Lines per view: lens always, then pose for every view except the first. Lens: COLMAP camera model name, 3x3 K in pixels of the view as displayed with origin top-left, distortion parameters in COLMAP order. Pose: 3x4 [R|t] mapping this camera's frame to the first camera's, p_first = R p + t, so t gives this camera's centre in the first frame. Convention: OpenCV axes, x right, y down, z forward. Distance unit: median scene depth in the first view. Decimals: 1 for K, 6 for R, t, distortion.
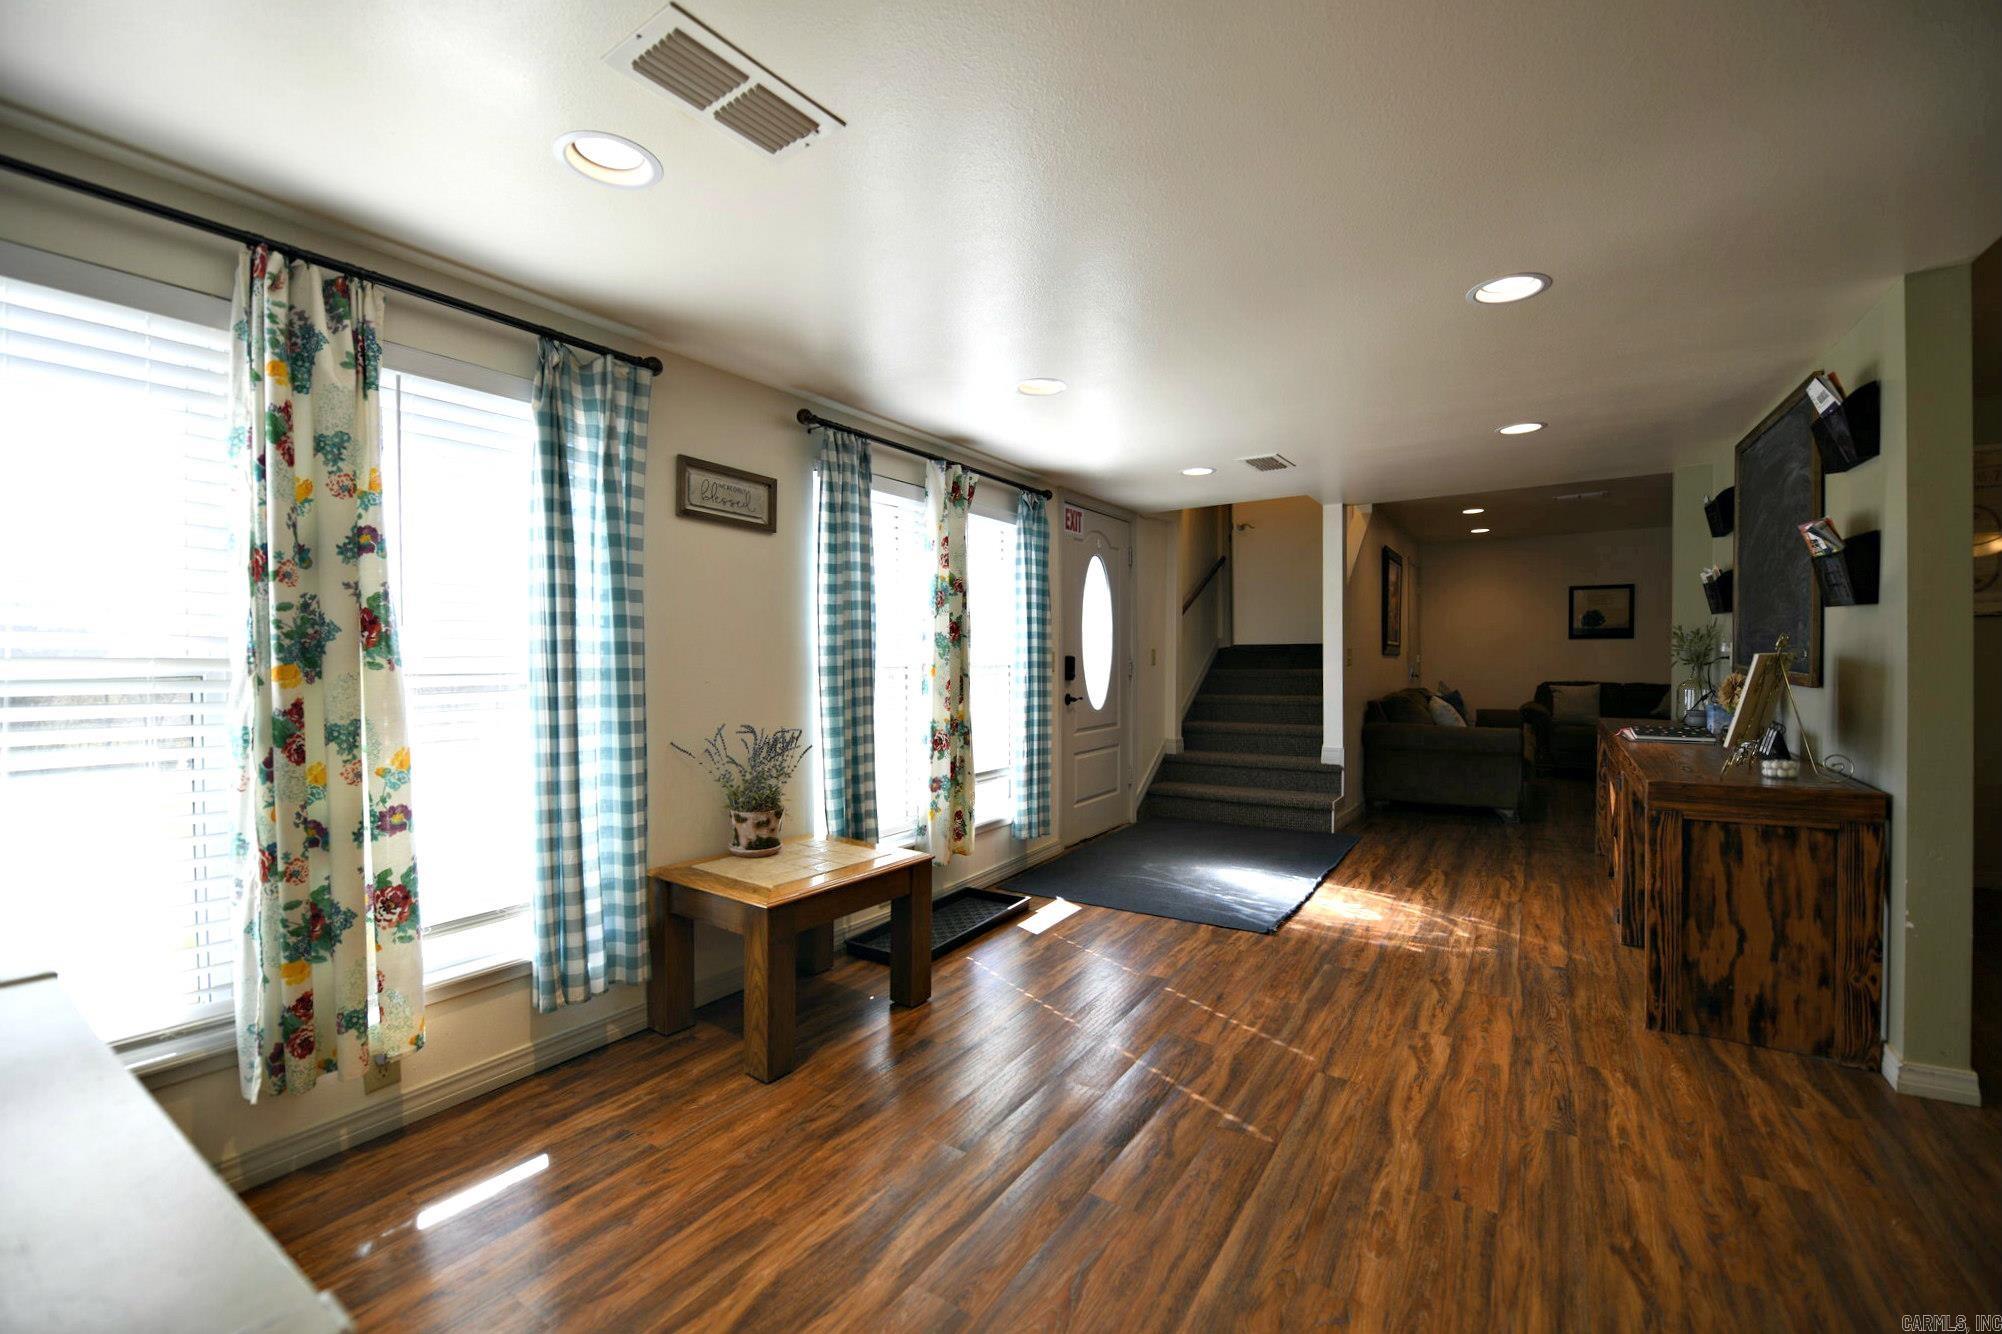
lens RADIAL K [[819.0, 0, 1000.8], [0, 819.0, 672.0], [0, 0, 1]] dist [-0.014306, -0.000147]
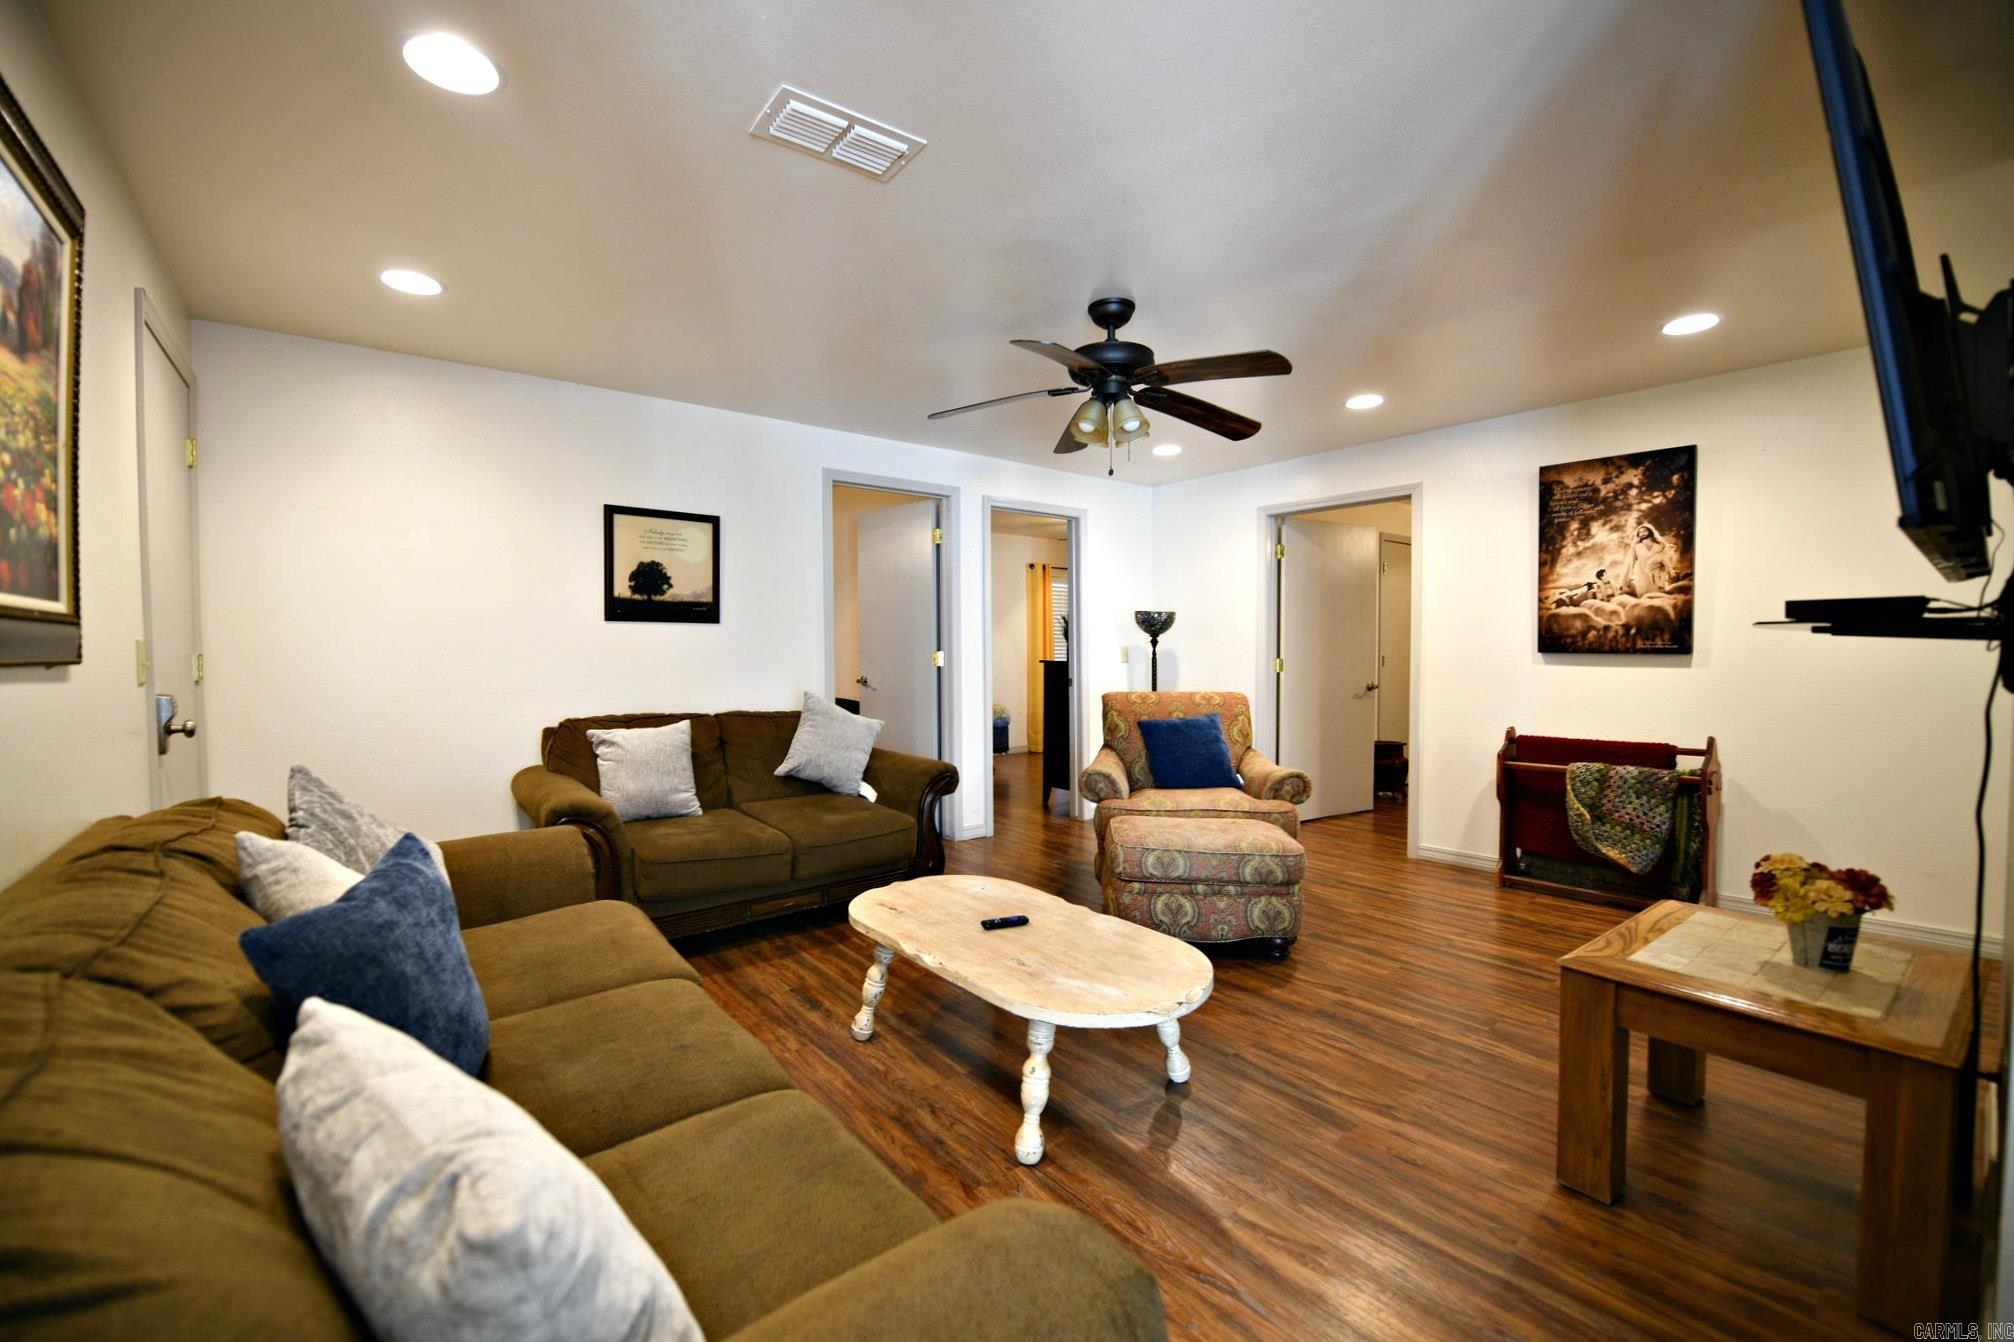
lens RADIAL K [[823.2, 0, 998.5], [0, 823.2, 652.3], [0, 0, 1]] dist [0.002740, 0.000224]
pose [[0.313813, 0.000716, 0.949485, 0.887142], [0.014218, 0.999884, -0.005453, -0.045290], [-0.949378, 0.015211, 0.313766, 1.732515]]
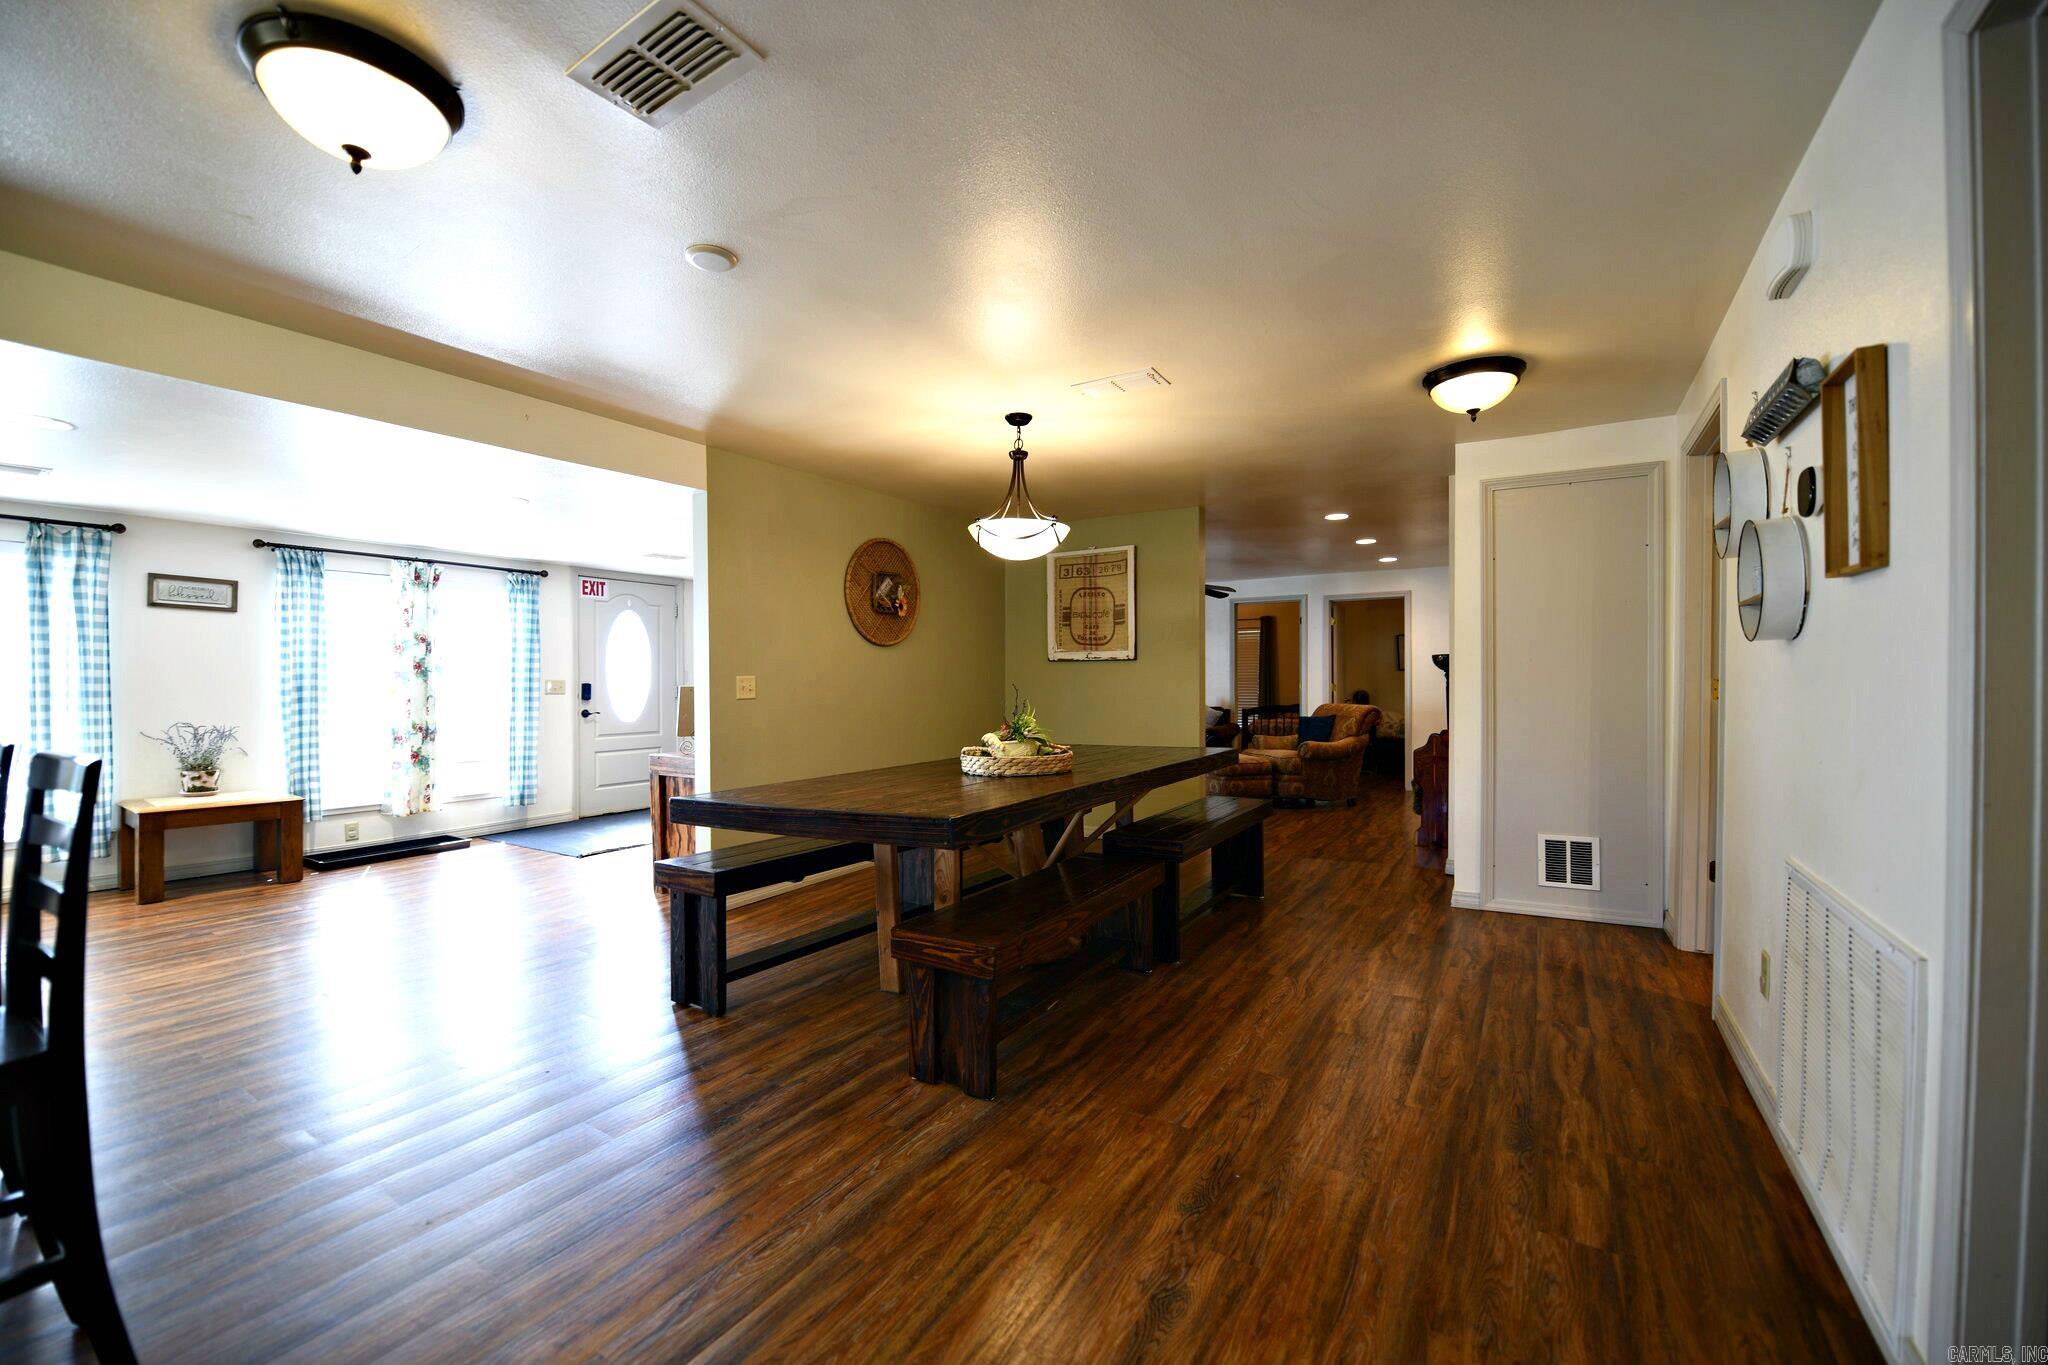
lens RADIAL K [[817.2, 0, 1021.9], [0, 817.2, 687.8], [0, 0, 1]] dist [-0.014463, -0.002980]
pose [[0.999863, 0.004147, 0.016046, 1.307518], [-0.004014, 0.999957, -0.008332, -0.003805], [-0.016080, 0.008266, 0.999837, -0.688870]]
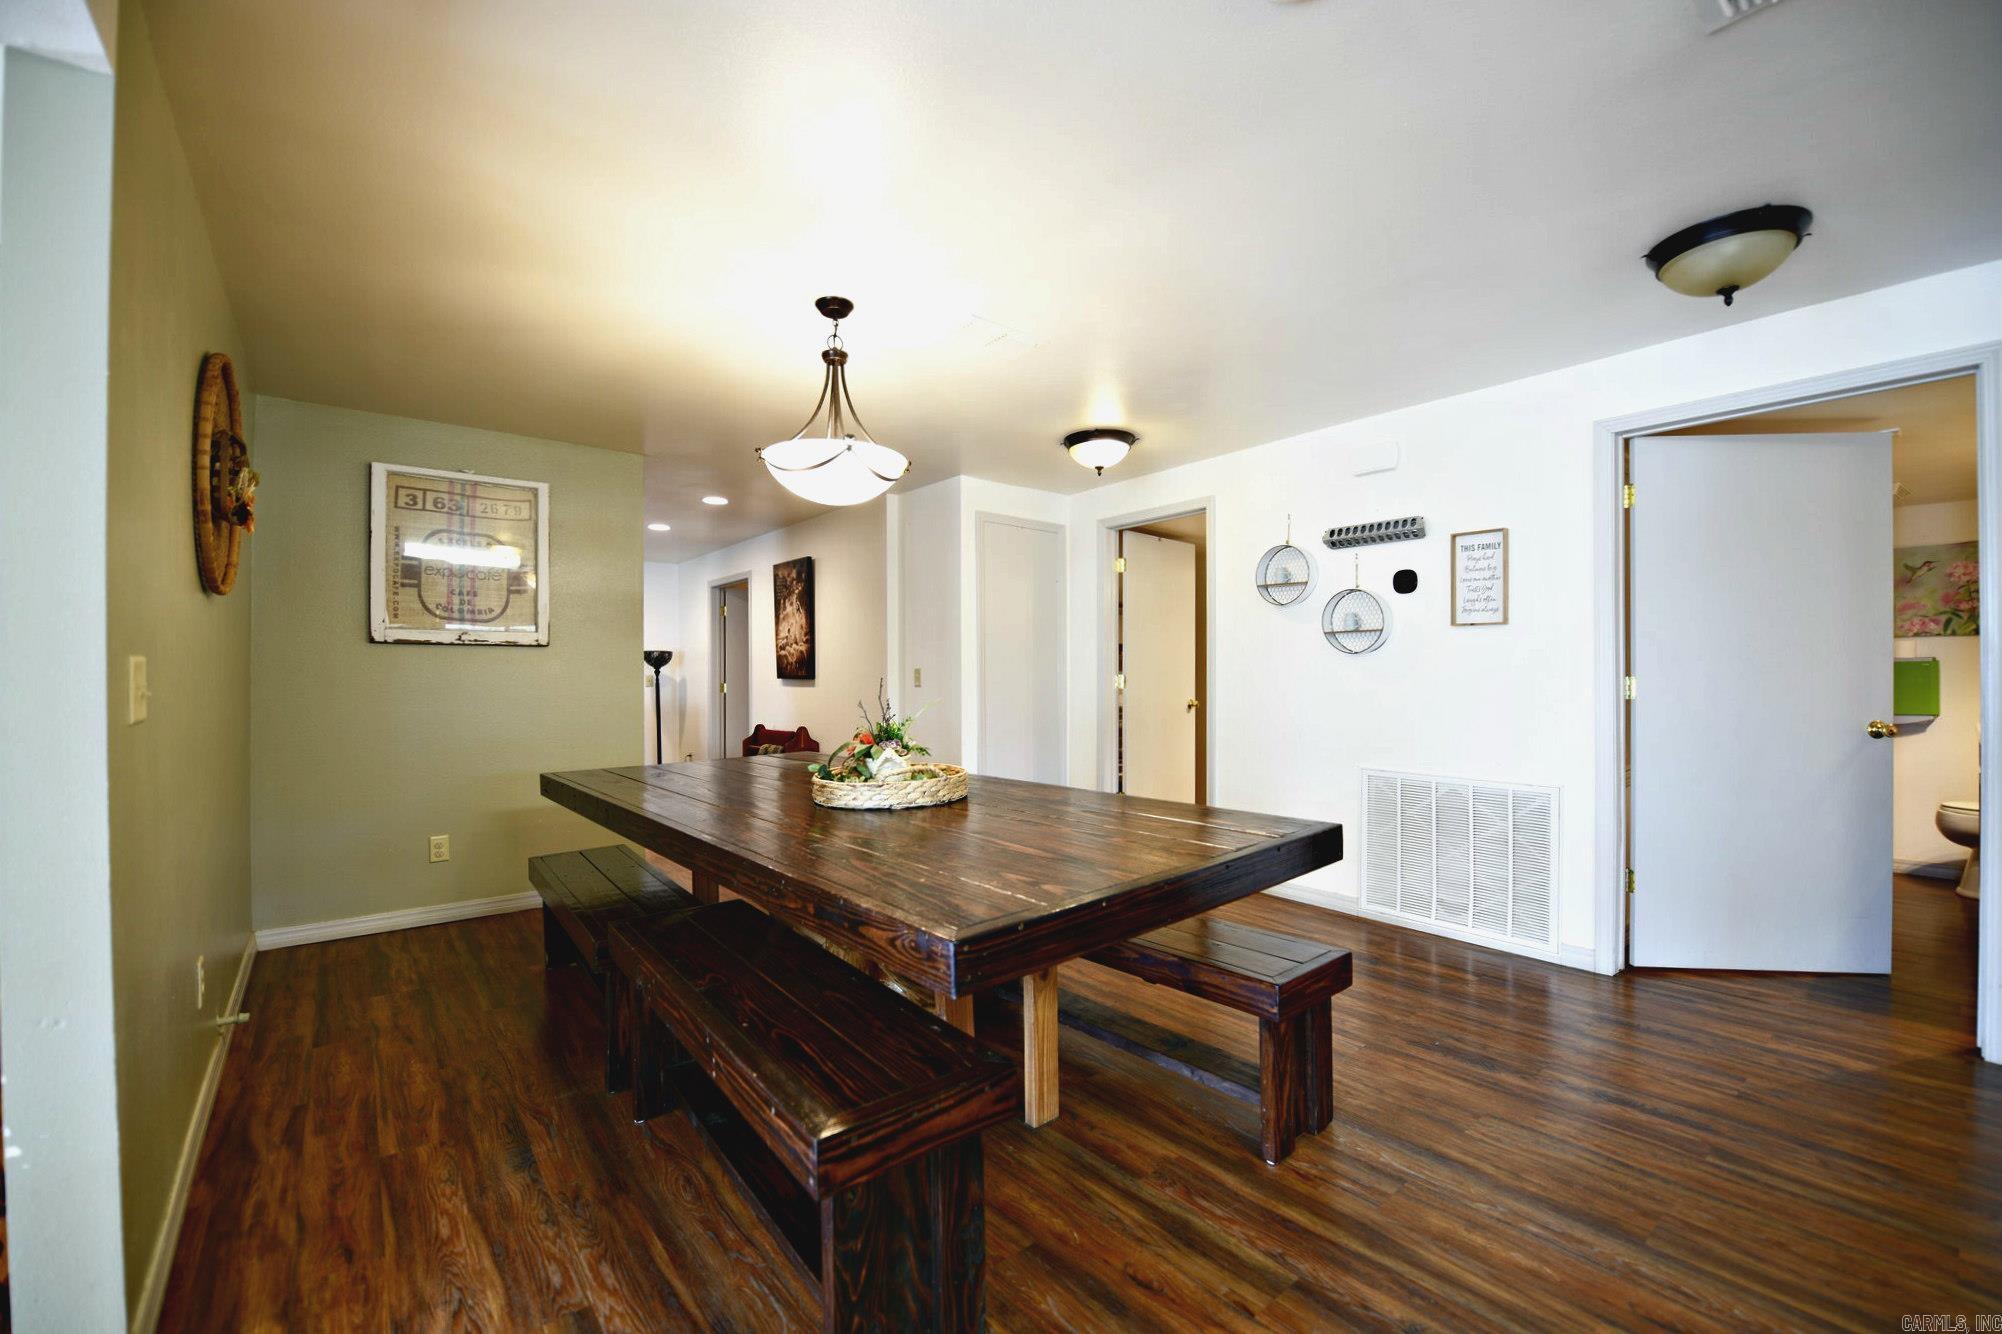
lens RADIAL K [[819.0, 0, 1000.8], [0, 819.0, 672.0], [0, 0, 1]] dist [-0.014306, -0.000147]
pose [[0.307074, 0.011782, 0.951613, 0.556453], [0.016022, 0.999718, -0.017547, -0.008134], [-0.951551, 0.020635, 0.306798, 0.089902]]
